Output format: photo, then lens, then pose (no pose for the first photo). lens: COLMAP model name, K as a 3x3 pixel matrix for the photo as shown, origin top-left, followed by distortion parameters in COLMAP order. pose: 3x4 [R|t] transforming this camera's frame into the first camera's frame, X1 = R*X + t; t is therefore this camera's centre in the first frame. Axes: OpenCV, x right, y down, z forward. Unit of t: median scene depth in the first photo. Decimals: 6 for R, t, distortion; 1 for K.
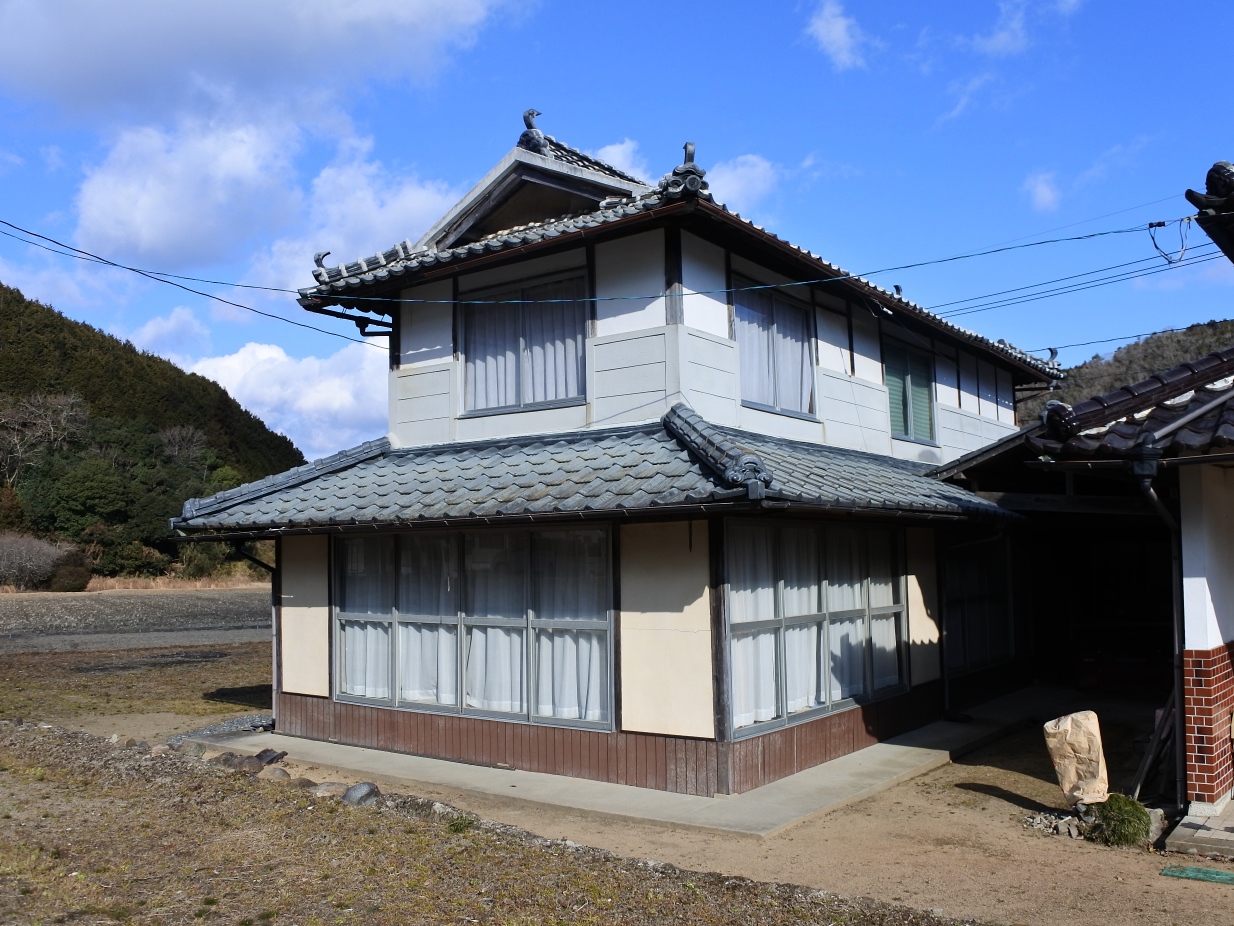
lens RADIAL K [[1085.5, 0, 606.6], [0, 1085.5, 467.2], [0, 0, 1]] dist [-0.108632, 0.060222]
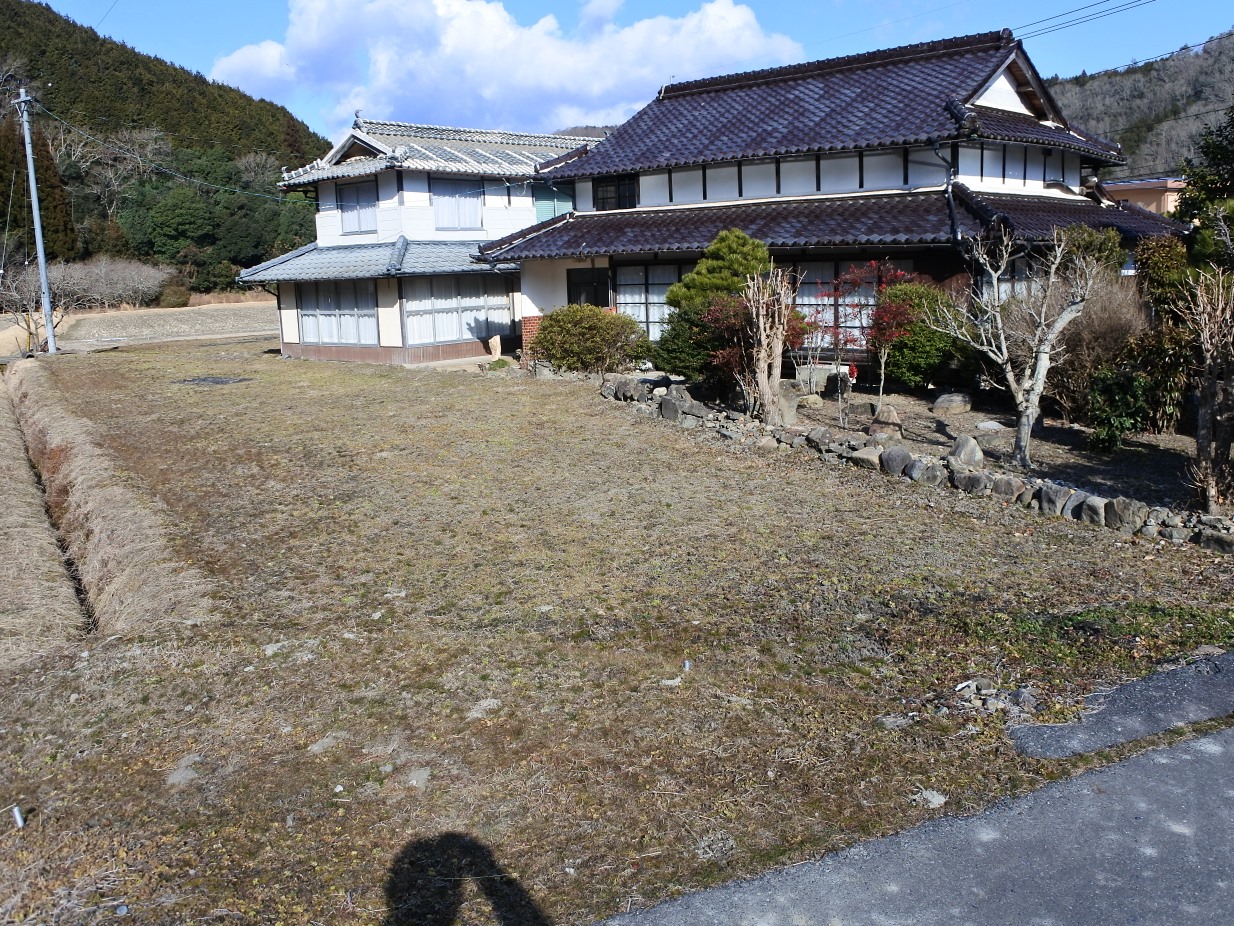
lens RADIAL K [[1085.5, 0, 624.6], [0, 1085.5, 462.6], [0, 0, 1]] dist [-0.108632, 0.060222]
pose [[0.997838, -0.005300, -0.065505, 0.087344], [0.022500, 0.964058, 0.264737, -0.022861], [0.061748, -0.265638, 0.962093, -0.193710]]
